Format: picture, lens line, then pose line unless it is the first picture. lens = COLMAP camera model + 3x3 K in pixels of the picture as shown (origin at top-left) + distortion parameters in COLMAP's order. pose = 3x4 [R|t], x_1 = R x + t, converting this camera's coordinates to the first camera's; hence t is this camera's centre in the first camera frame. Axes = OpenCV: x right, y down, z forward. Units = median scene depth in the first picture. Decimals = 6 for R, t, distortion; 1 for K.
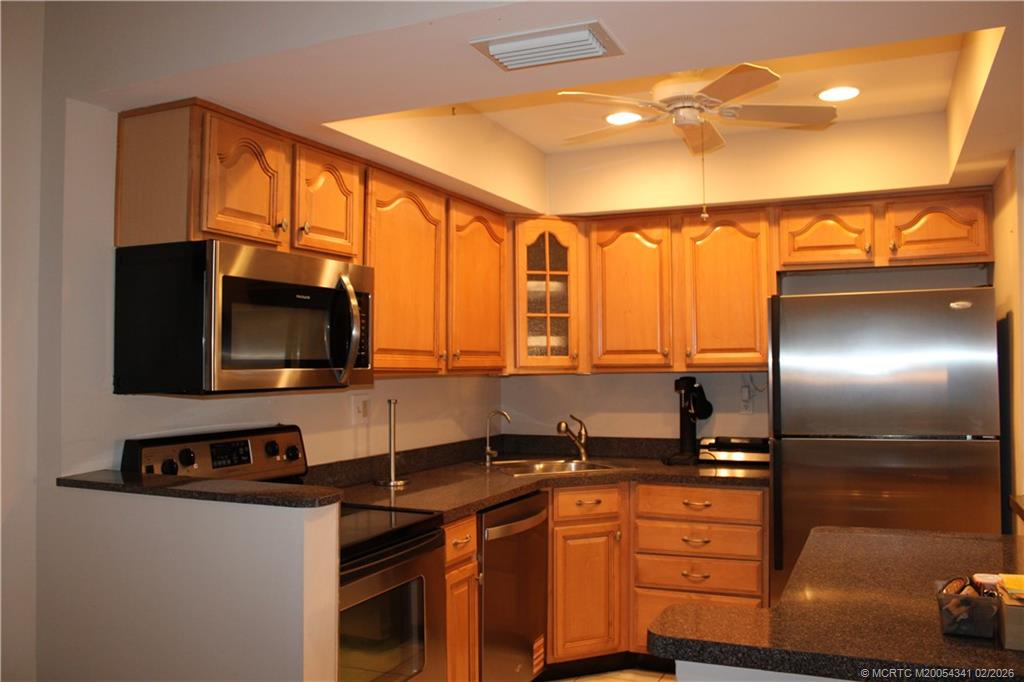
lens RADIAL K [[867.9, 0, 512.0], [0, 867.9, 341.0], [0, 0, 1]] dist [-0.107770, 0.139898]
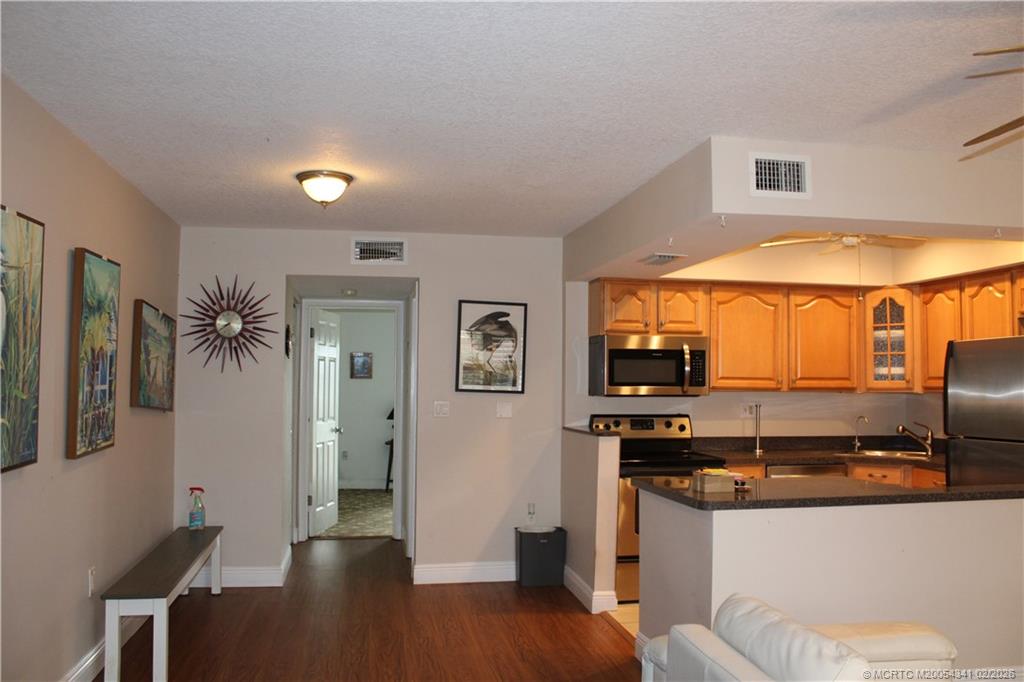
lens RADIAL K [[867.9, 0, 512.0], [0, 867.9, 341.0], [0, 0, 1]] dist [-0.107770, 0.139898]
pose [[0.559977, -0.030092, -0.827962, 0.905238], [0.013058, 0.999537, -0.027497, -0.018862], [0.828405, 0.004586, 0.560110, -0.364343]]
